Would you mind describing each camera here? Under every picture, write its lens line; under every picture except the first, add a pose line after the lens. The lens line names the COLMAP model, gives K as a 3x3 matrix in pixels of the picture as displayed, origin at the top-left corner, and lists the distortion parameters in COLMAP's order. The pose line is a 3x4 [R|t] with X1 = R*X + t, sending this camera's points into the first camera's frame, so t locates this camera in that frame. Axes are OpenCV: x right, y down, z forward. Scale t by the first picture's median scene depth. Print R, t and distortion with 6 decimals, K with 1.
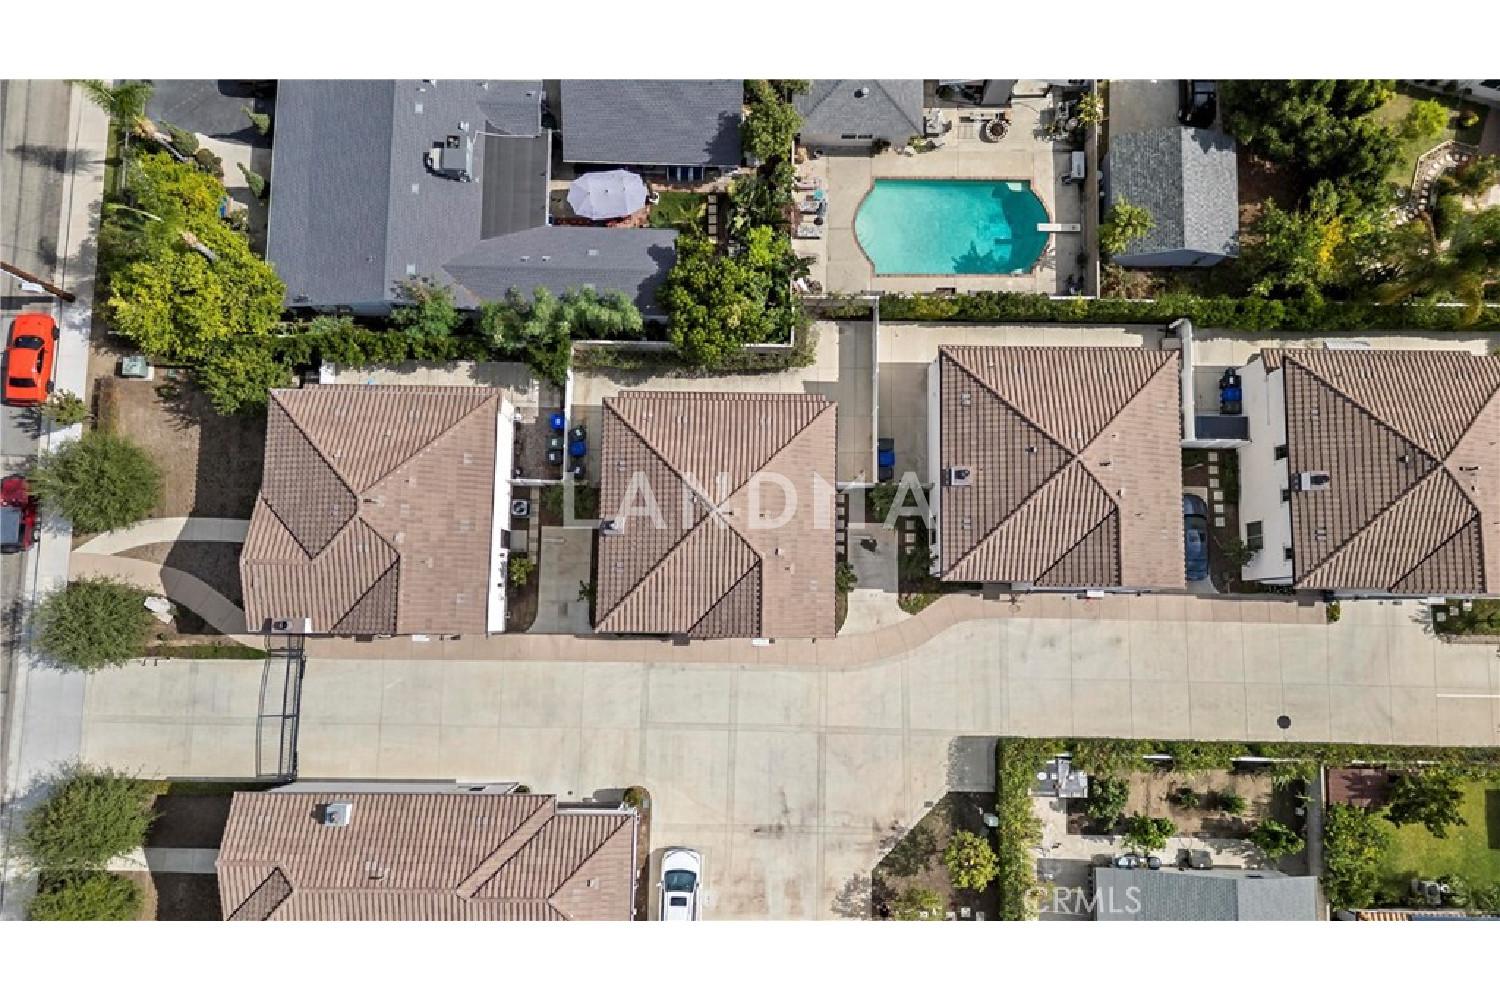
lens RADIAL K [[1047.6, 0, 750.0], [0, 1047.6, 500.0], [0, 0, 1]] dist [0.061828, -0.060388]
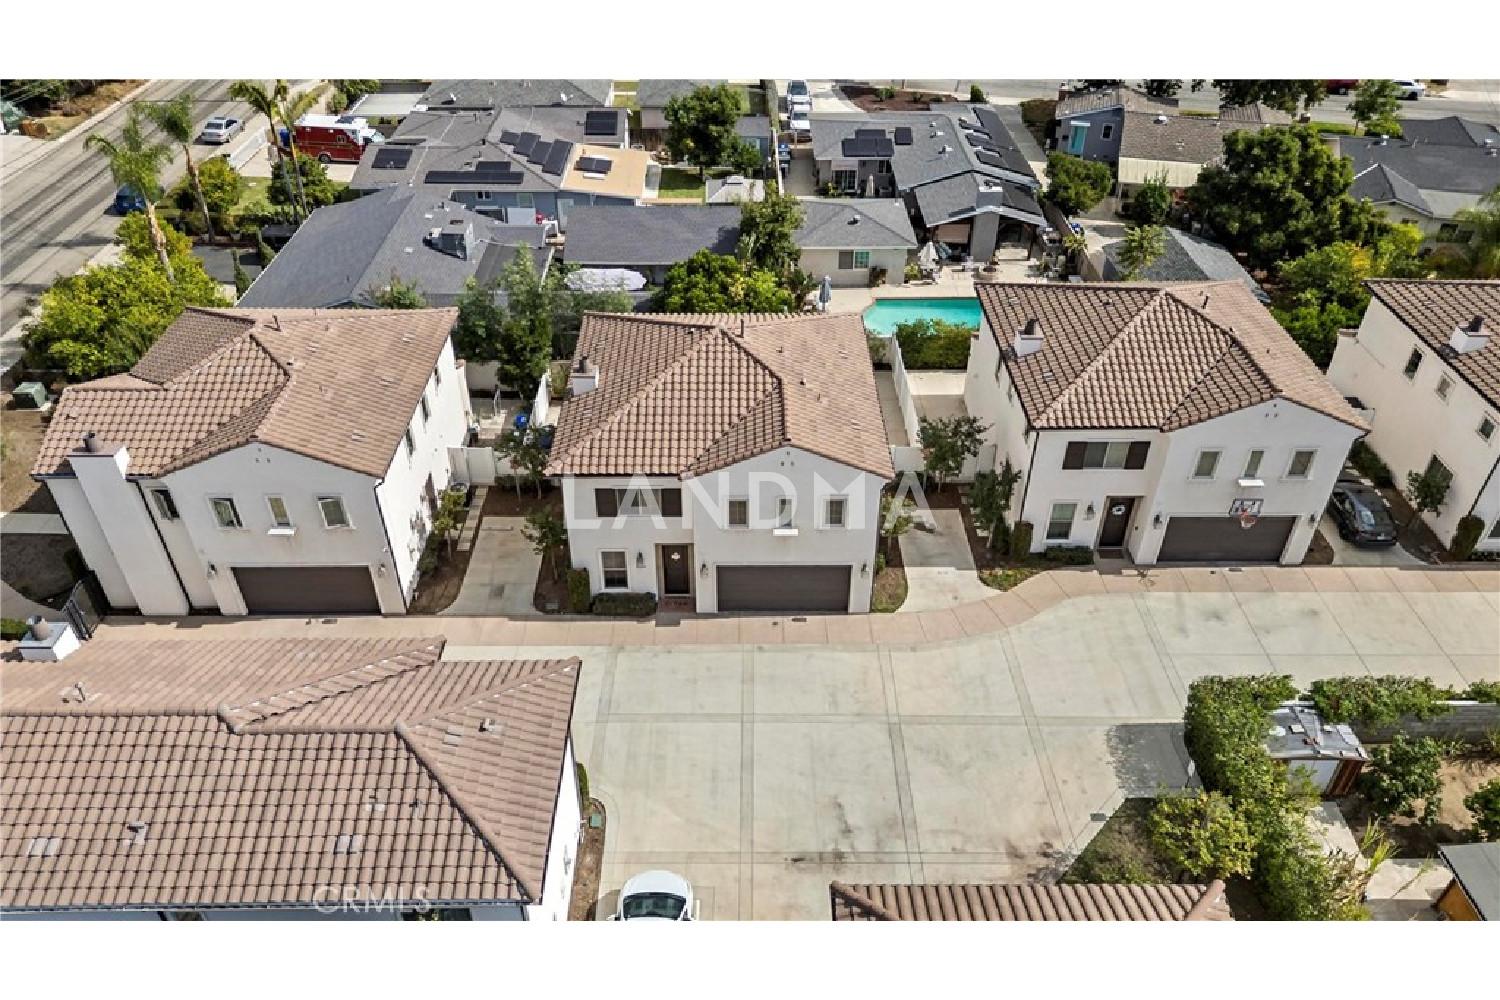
lens RADIAL K [[1047.6, 0, 750.0], [0, 1047.6, 500.0], [0, 0, 1]] dist [0.061828, -0.060388]
pose [[0.999614, -0.019963, 0.019300, -0.024165], [0.027759, 0.702076, -0.711561, 0.561481], [0.000654, 0.711822, 0.702360, 0.475882]]
